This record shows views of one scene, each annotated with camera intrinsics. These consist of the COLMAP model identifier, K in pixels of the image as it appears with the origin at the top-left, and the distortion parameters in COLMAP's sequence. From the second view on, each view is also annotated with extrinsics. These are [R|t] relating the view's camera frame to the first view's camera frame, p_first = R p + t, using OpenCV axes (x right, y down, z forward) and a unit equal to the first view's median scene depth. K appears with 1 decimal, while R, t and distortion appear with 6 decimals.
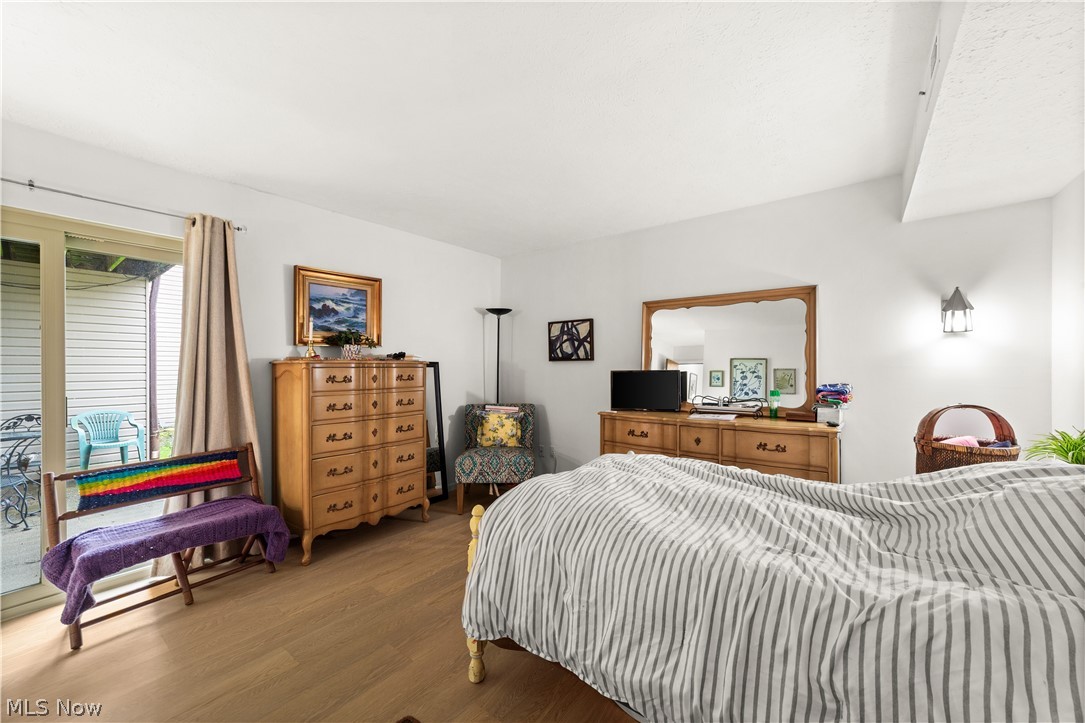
lens RADIAL K [[426.3, 0, 540.6], [0, 426.3, 360.4], [0, 0, 1]] dist [-0.016607, 0.008036]
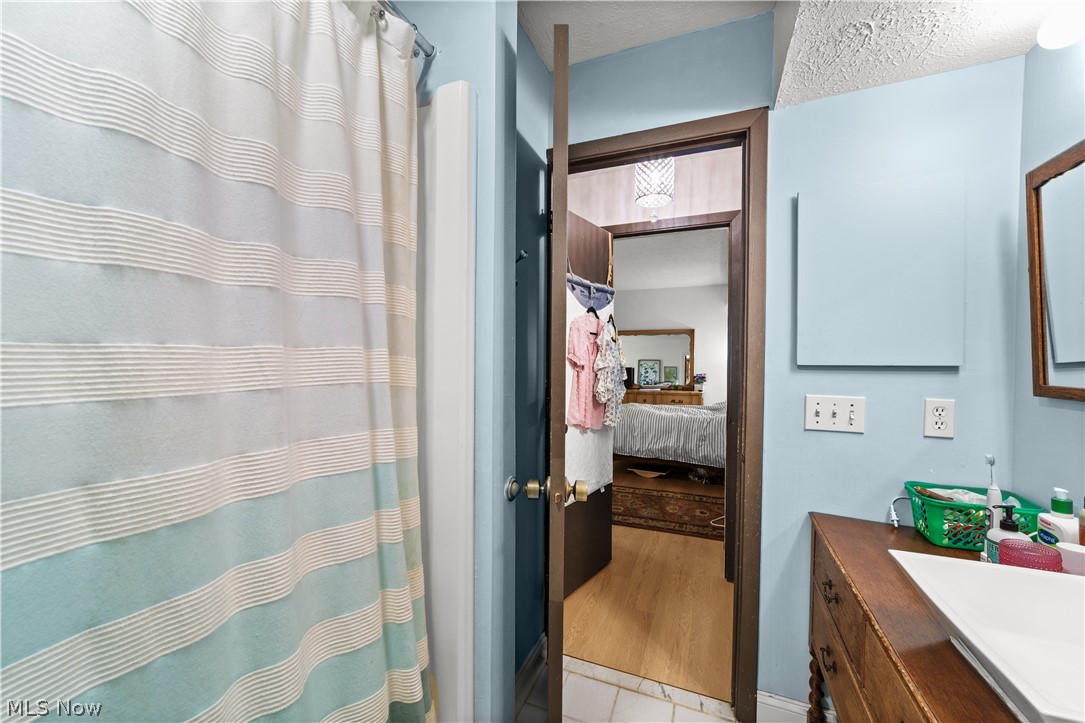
lens RADIAL K [[426.3, 0, 542.8], [0, 426.3, 365.7], [0, 0, 1]] dist [-0.016607, 0.008036]
pose [[0.964272, 0.005826, 0.264849, -0.566505], [-0.011644, 0.999724, 0.020403, -0.019482], [-0.264658, -0.022758, 0.964074, -0.757163]]
